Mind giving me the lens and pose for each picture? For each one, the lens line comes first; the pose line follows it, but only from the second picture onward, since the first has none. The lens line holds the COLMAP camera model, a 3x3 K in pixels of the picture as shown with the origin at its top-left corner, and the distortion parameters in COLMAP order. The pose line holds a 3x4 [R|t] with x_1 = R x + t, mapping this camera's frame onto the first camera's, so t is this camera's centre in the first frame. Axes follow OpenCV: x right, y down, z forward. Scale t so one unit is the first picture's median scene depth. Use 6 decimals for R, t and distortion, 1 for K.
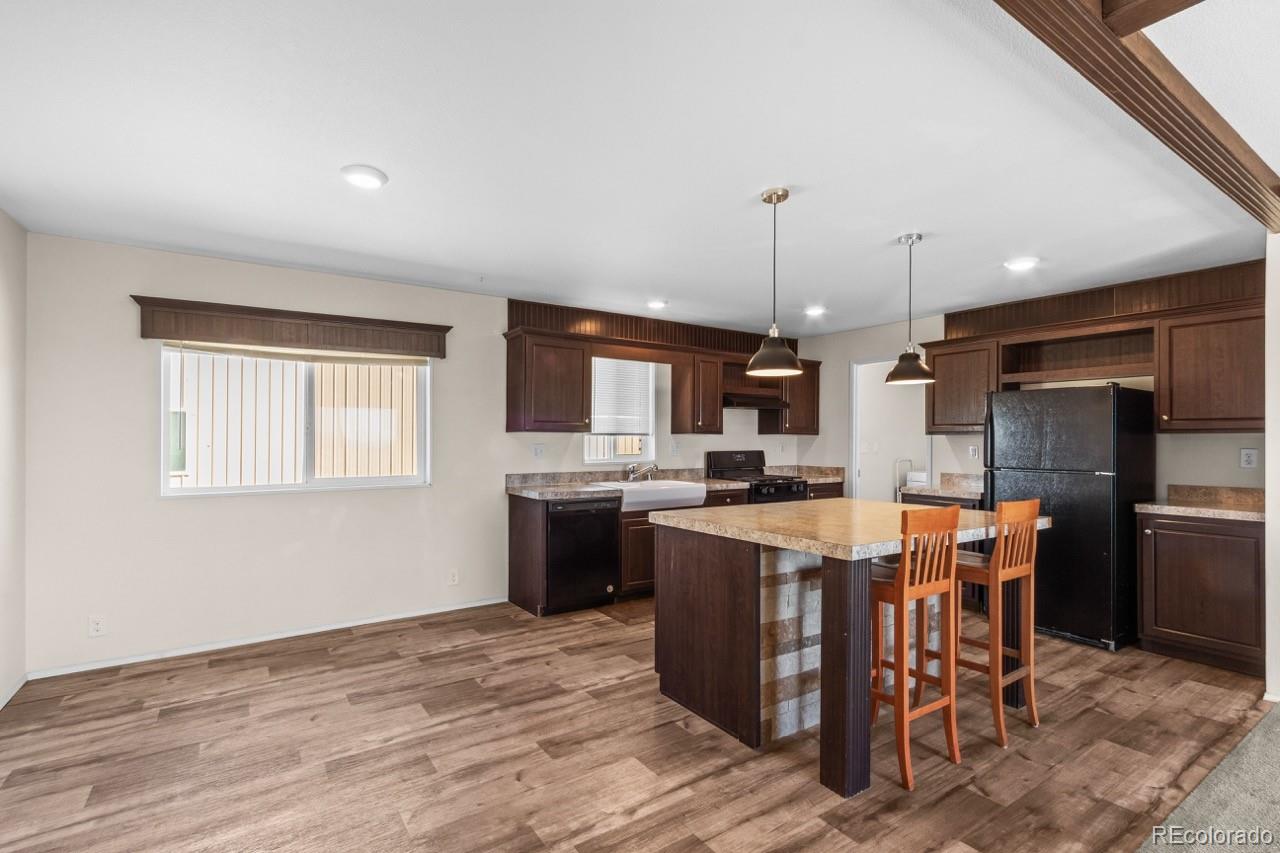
lens RADIAL K [[592.5, 0, 641.4], [0, 592.5, 429.9], [0, 0, 1]] dist [0.001323, 0.000078]
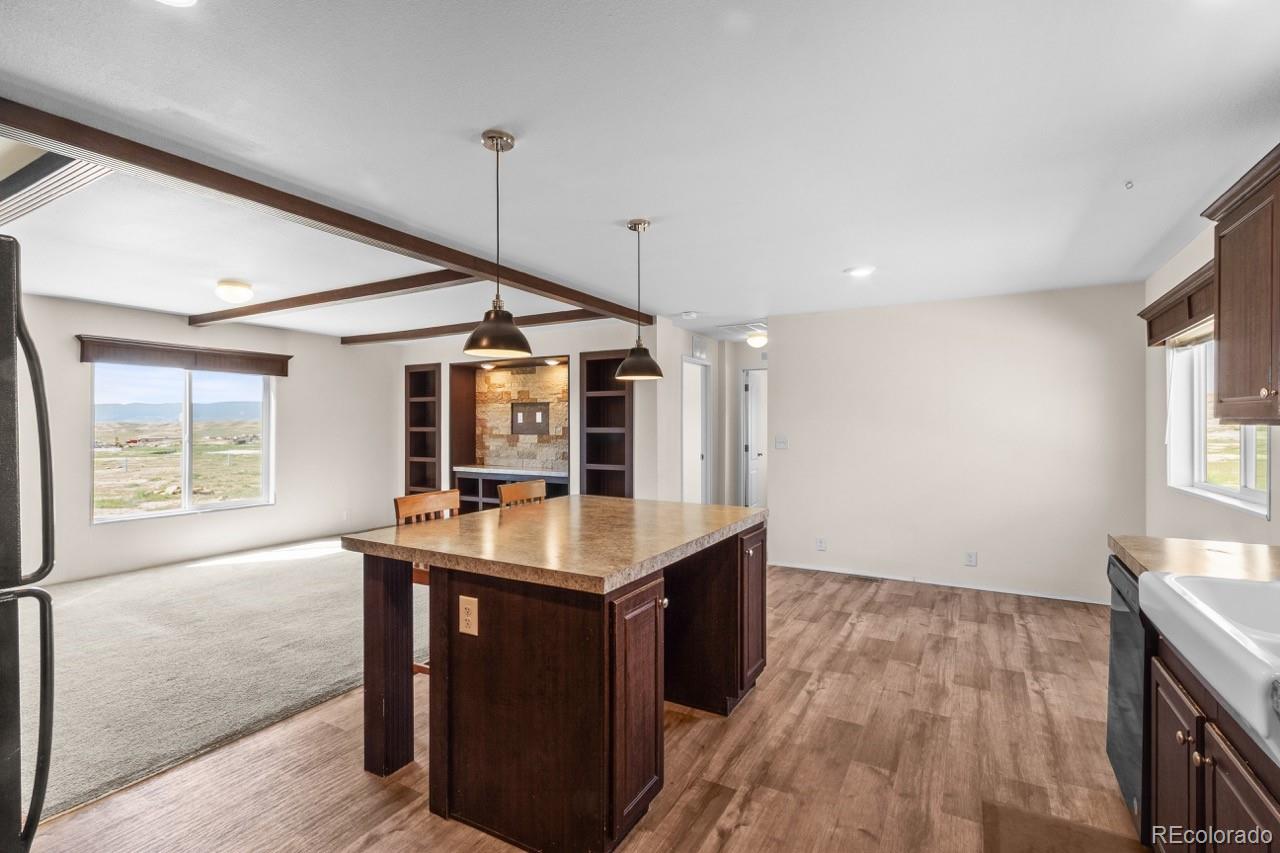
lens RADIAL K [[592.5, 0, 638.5], [0, 592.5, 427.9], [0, 0, 1]] dist [0.001323, 0.000078]
pose [[-0.894820, -0.001178, -0.446425, 0.604244], [0.001373, 0.999985, -0.005390, 0.008401], [0.446425, -0.005436, -0.894805, 1.665210]]
